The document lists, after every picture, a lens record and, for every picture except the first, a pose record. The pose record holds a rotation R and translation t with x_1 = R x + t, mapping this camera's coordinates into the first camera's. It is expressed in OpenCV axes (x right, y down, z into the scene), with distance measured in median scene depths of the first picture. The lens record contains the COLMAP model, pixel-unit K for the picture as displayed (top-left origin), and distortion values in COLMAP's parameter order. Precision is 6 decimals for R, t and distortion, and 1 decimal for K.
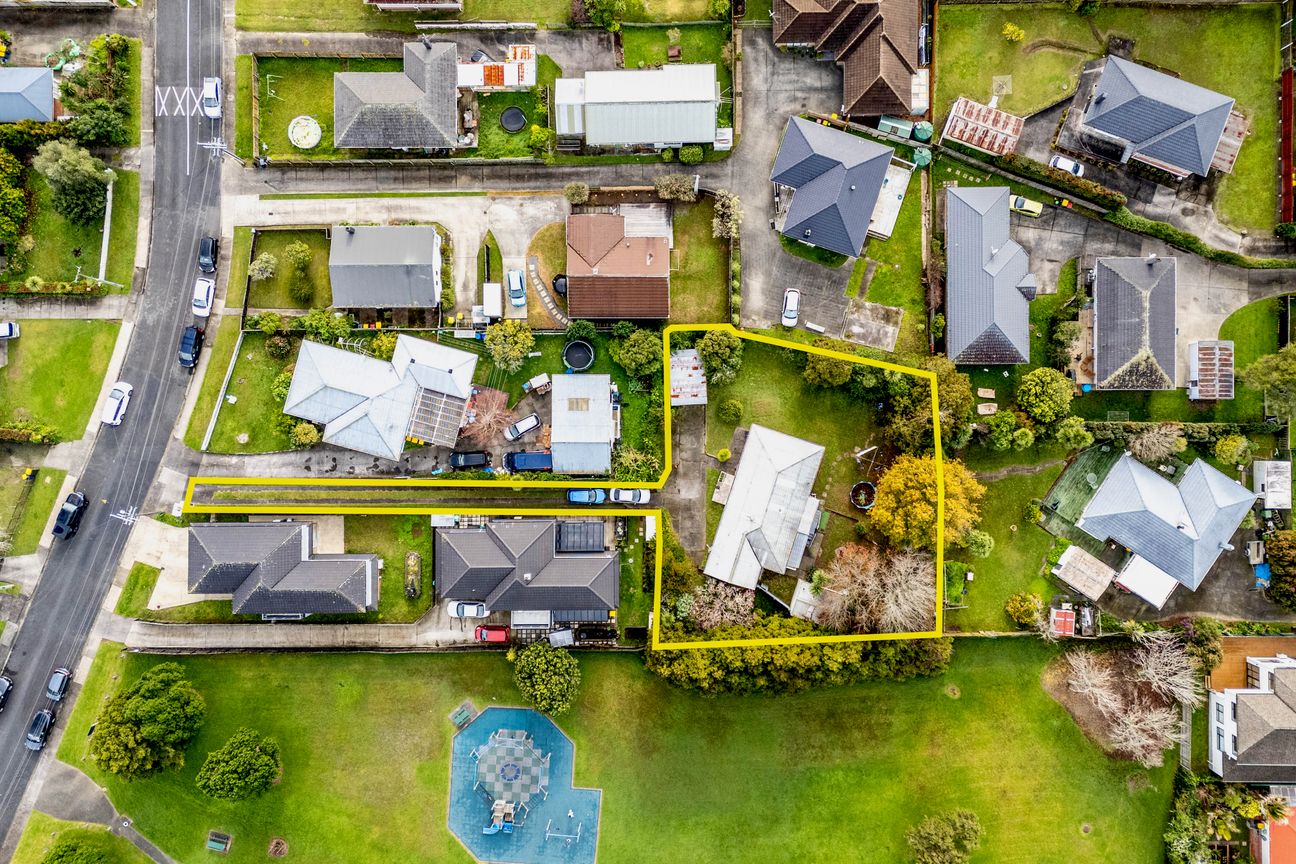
lens RADIAL K [[911.0, 0, 647.8], [0, 911.0, 431.2], [0, 0, 1]] dist [0.002292, 0.000425]
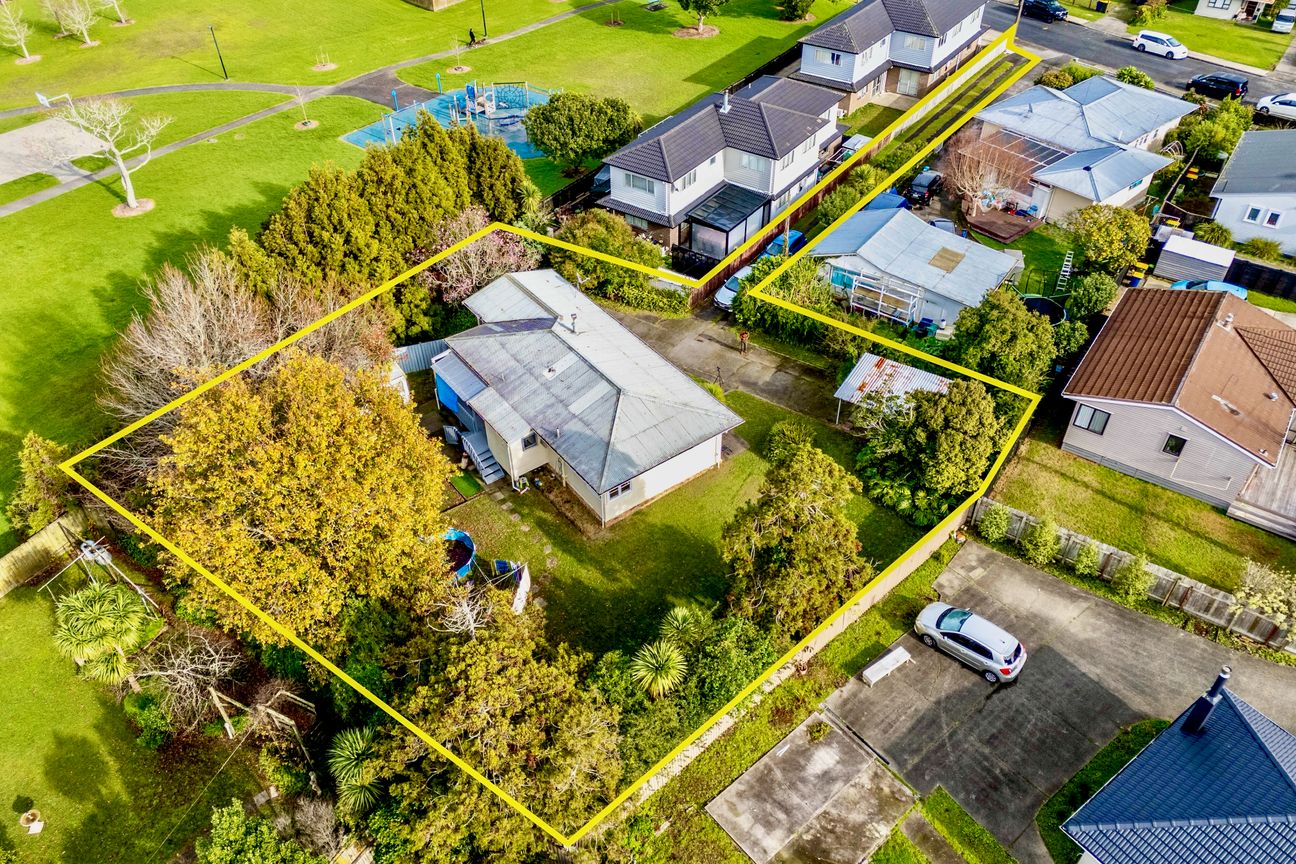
lens RADIAL K [[911.0, 0, 645.8], [0, 911.0, 432.8], [0, 0, 1]] dist [0.002292, 0.000425]
pose [[-0.583967, 0.568355, -0.579616, 0.384783], [-0.811239, -0.382567, 0.442193, -0.158399], [0.029580, 0.728433, 0.684478, 0.699964]]
